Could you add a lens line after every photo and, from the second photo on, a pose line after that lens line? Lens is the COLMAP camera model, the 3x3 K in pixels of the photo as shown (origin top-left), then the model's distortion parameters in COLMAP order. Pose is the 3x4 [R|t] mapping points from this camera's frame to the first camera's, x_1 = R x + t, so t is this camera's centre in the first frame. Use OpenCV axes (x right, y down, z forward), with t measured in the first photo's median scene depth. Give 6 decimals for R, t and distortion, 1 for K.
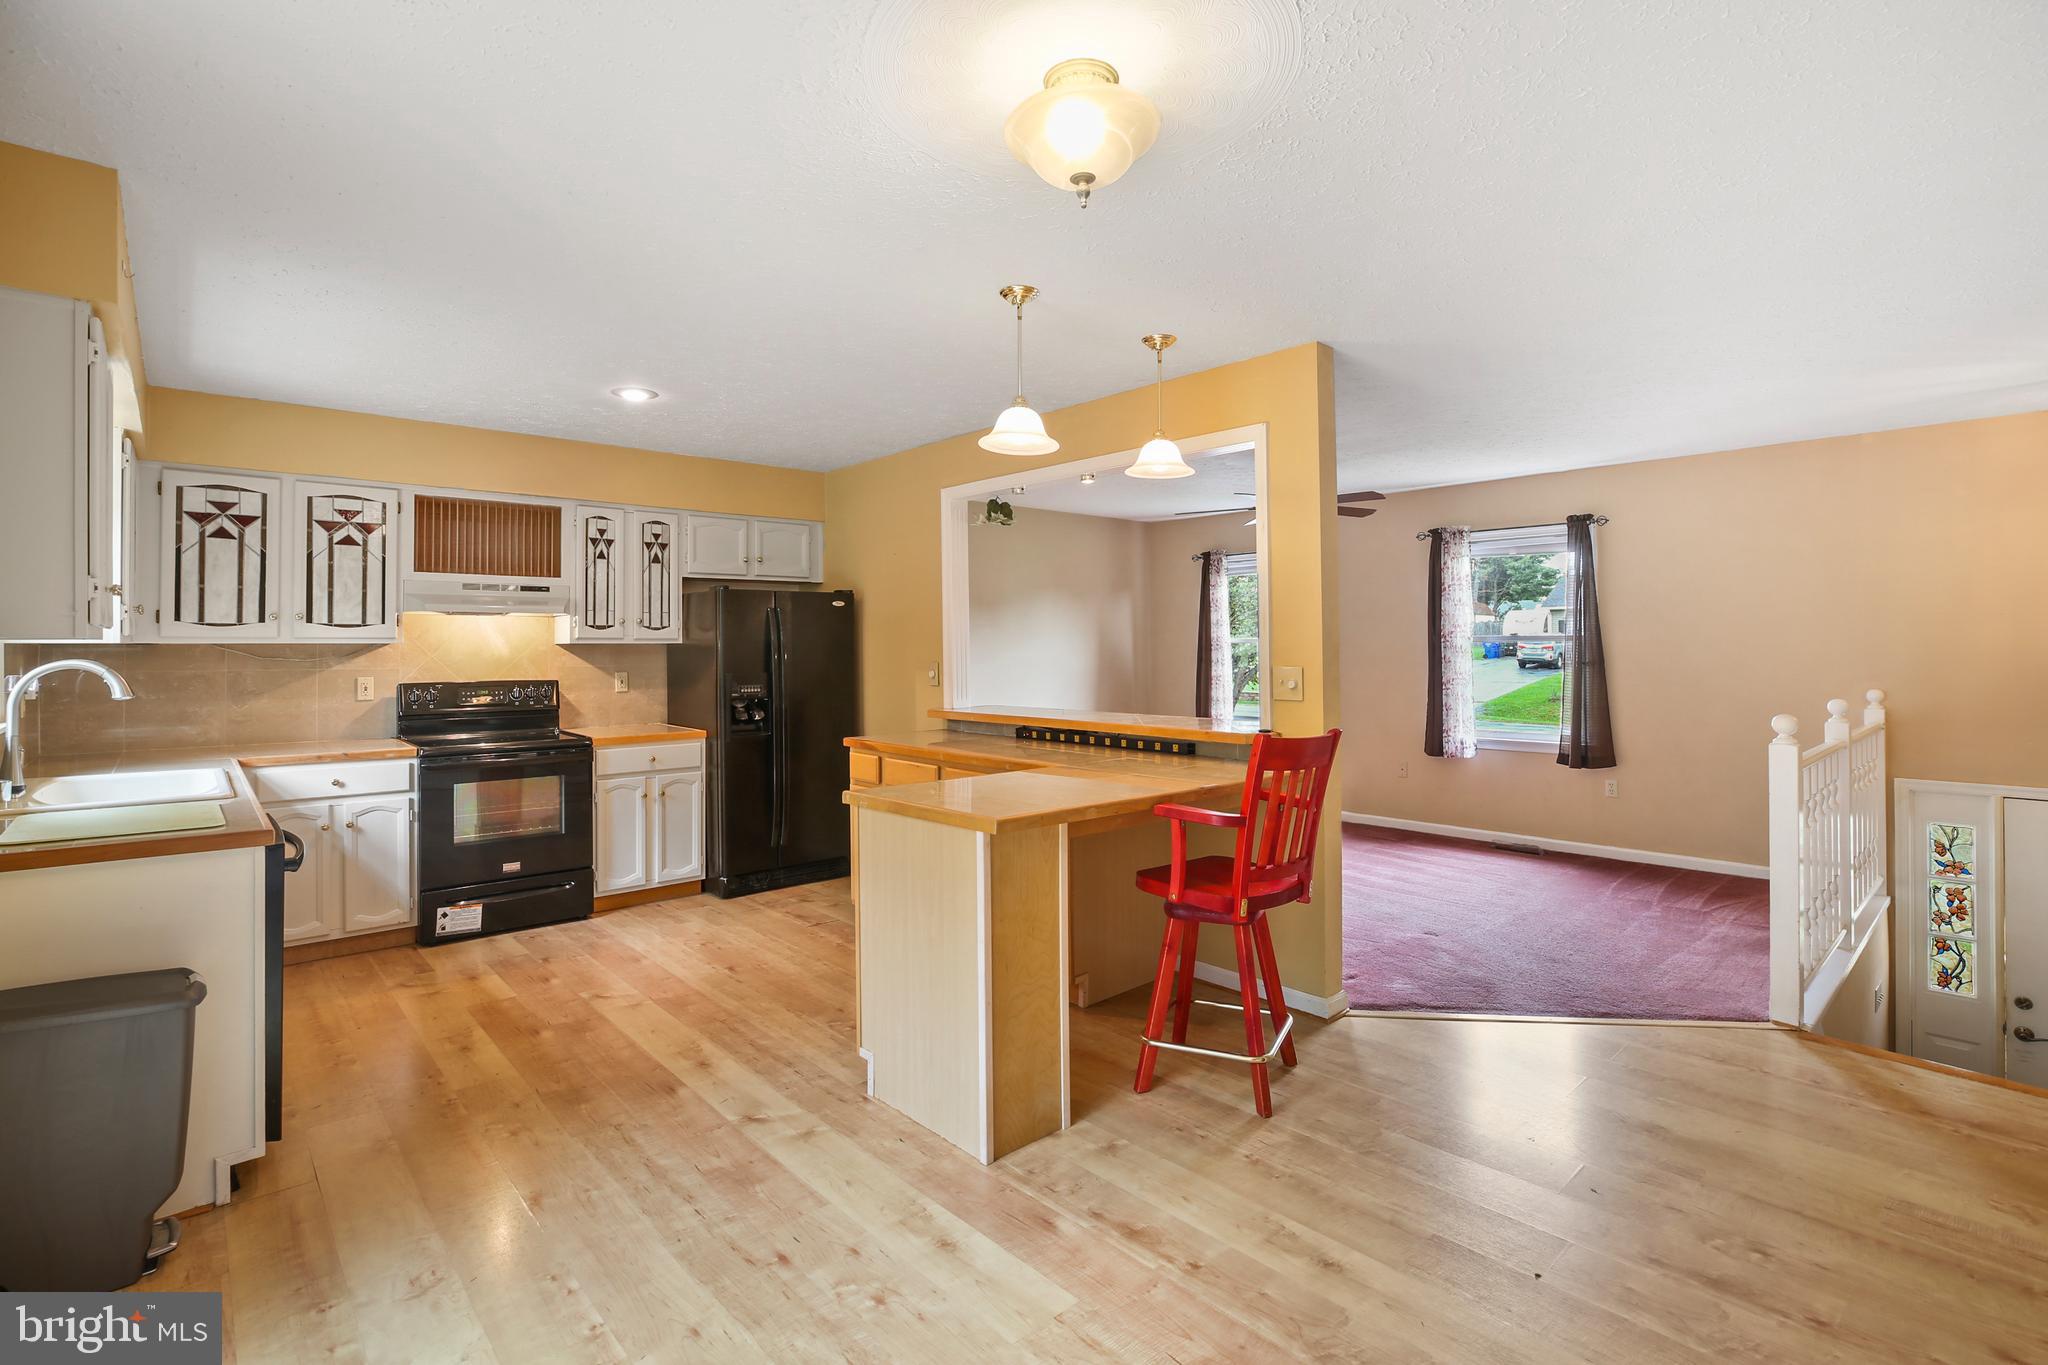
lens RADIAL K [[957.9, 0, 1029.7], [0, 957.9, 636.3], [0, 0, 1]] dist [-0.043088, 0.014941]
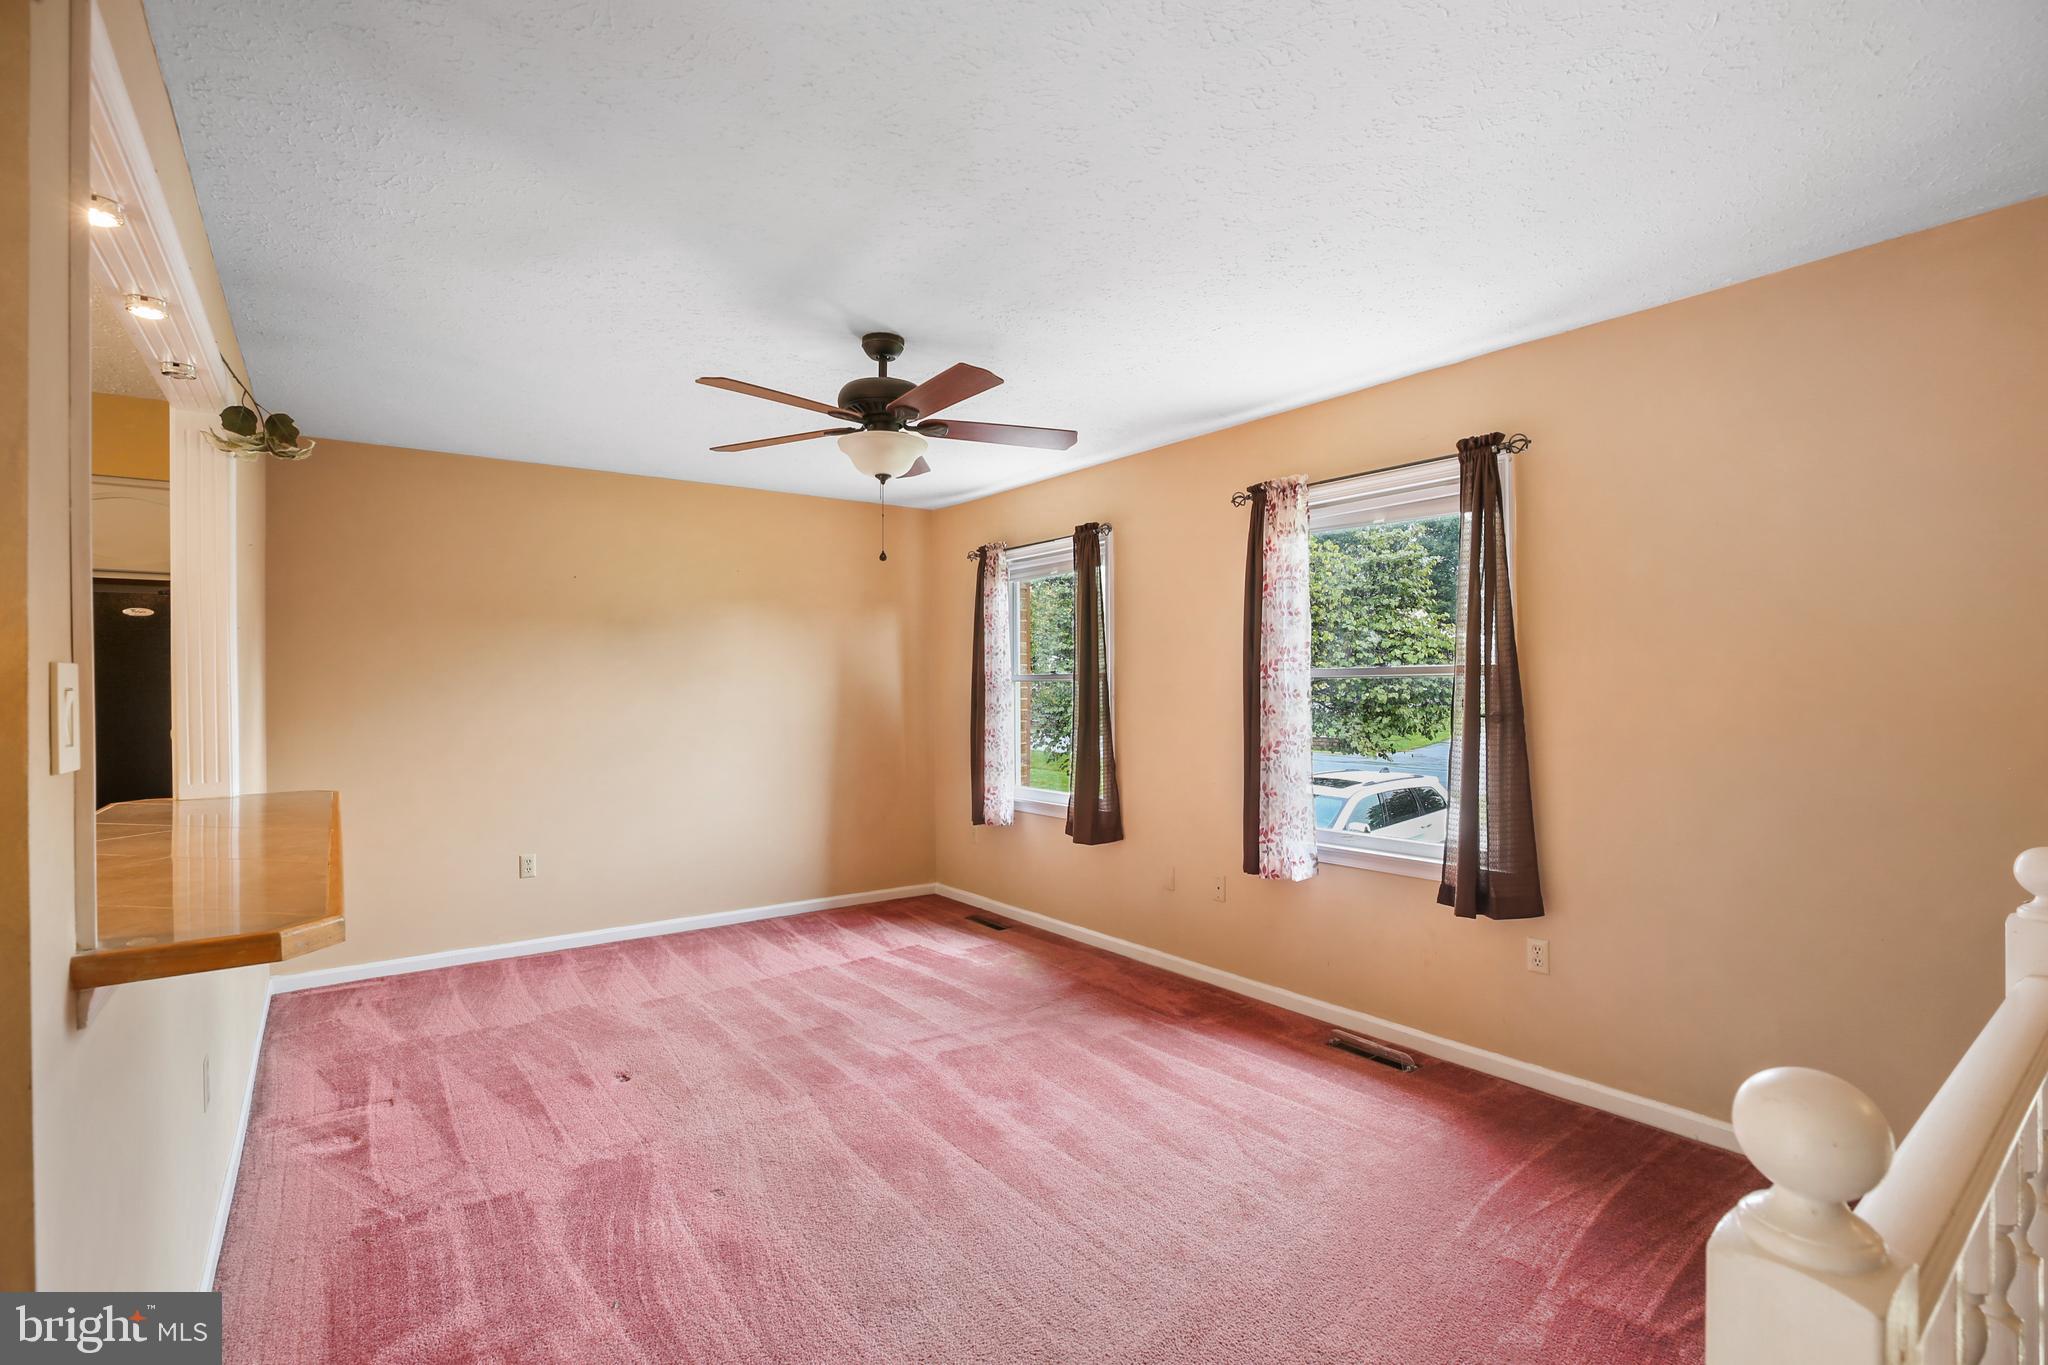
lens RADIAL K [[939.0, 0, 1024.0], [0, 939.0, 682.5], [0, 0, 1]] dist [-0.042972, 0.013211]
pose [[0.995881, 0.001000, -0.090667, 0.496903], [-0.000248, 0.999966, 0.008302, 0.005798], [0.090672, -0.008245, 0.995847, 0.607862]]
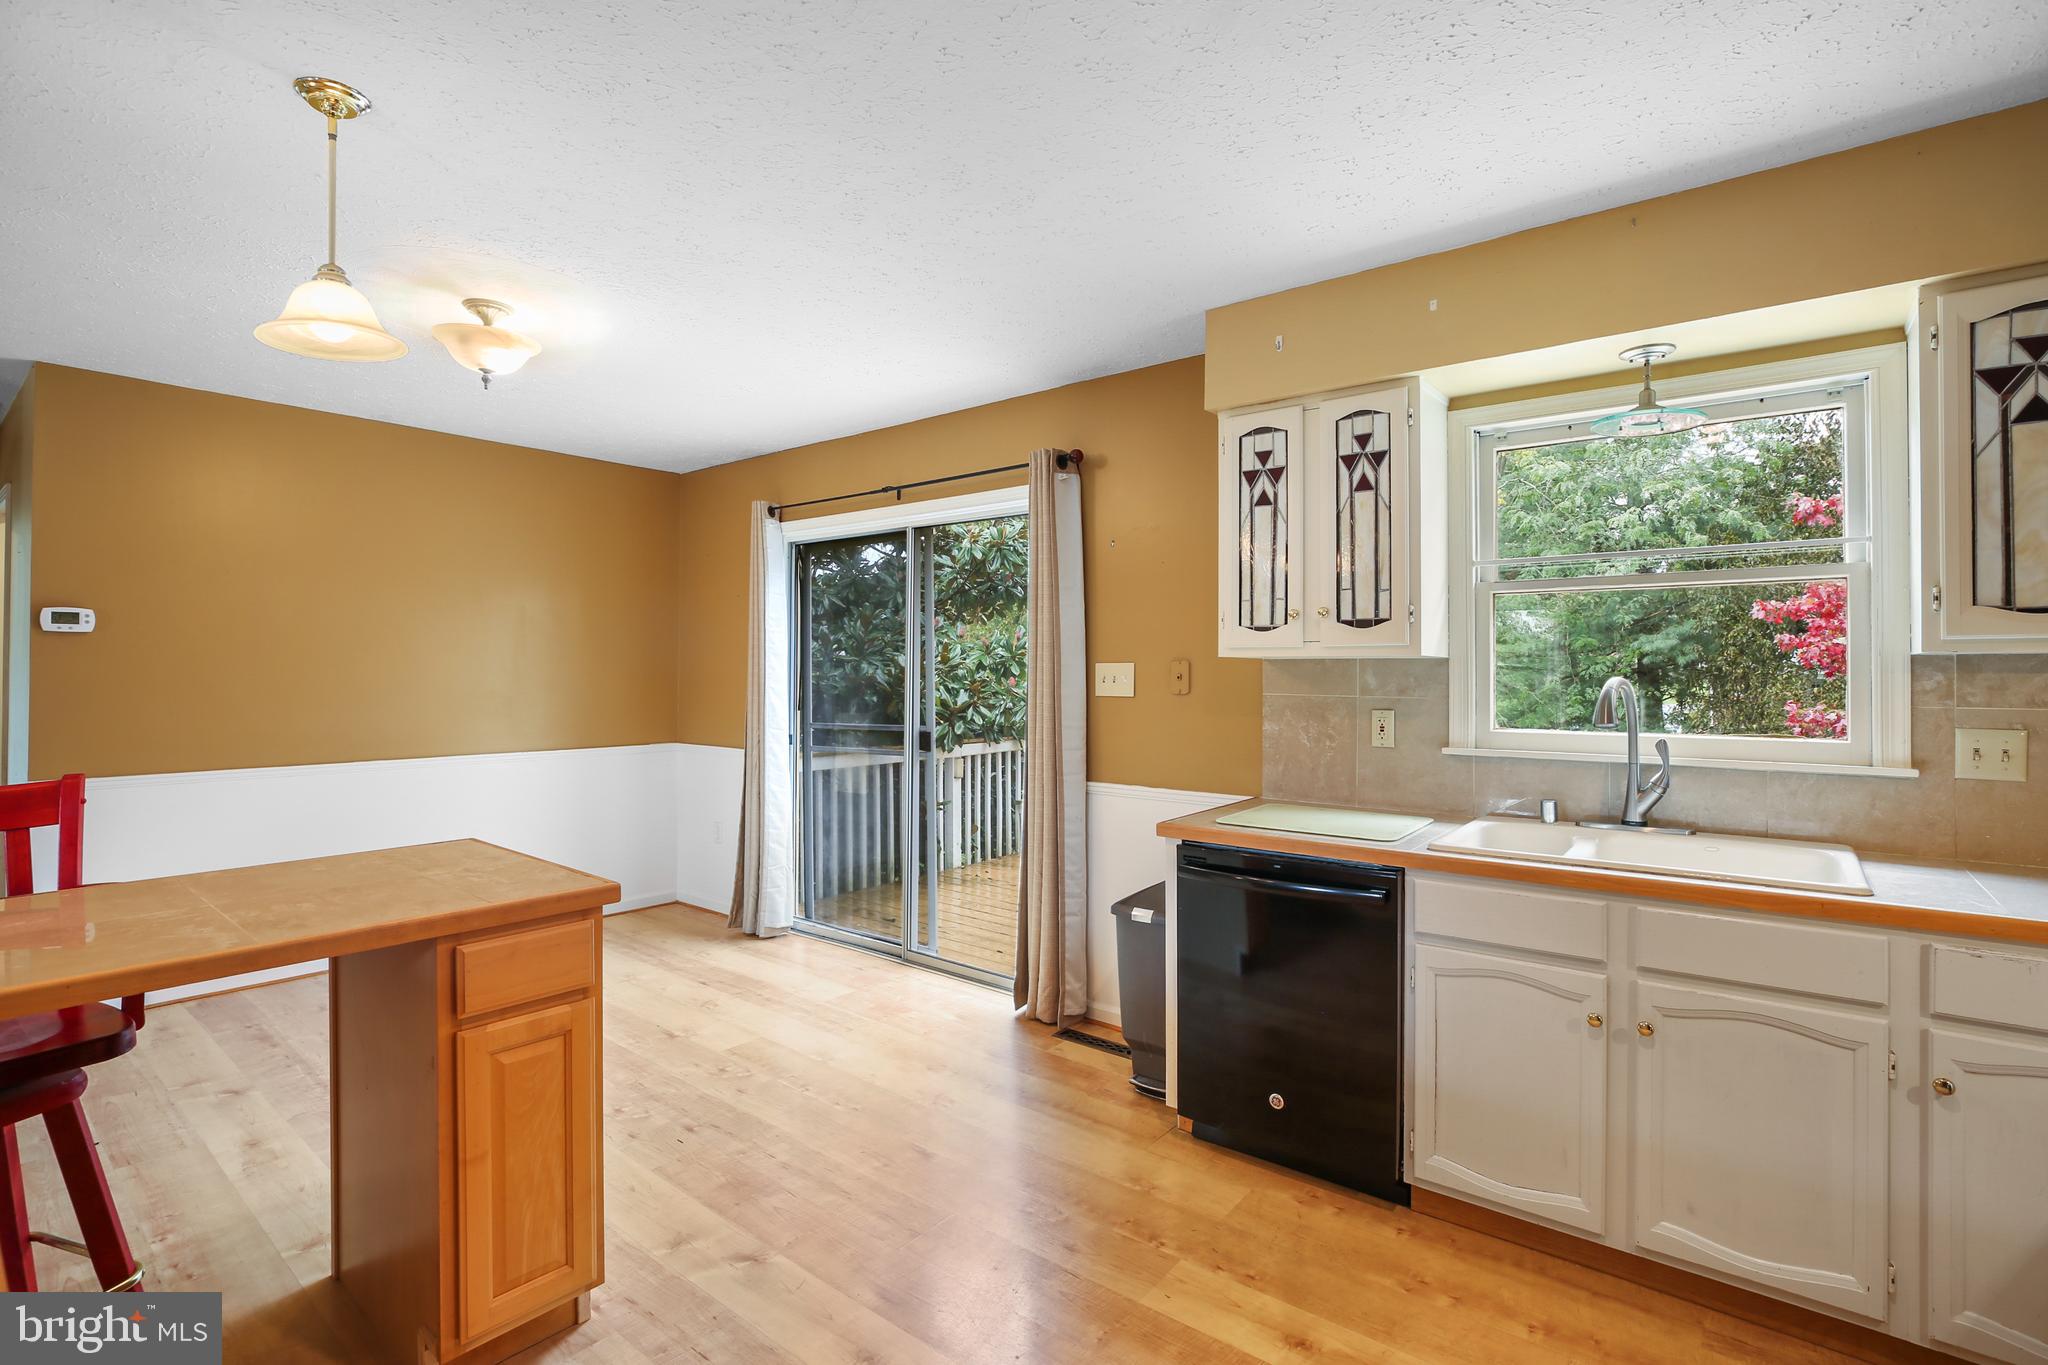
lens RADIAL K [[954.2, 0, 1020.5], [0, 954.2, 661.6], [0, 0, 1]] dist [-0.045071, 0.014648]
pose [[-0.988191, 0.001062, -0.153222, -0.241461], [0.004188, 0.999790, -0.020079, 0.016476], [0.153168, -0.020483, -0.987988, 1.109050]]
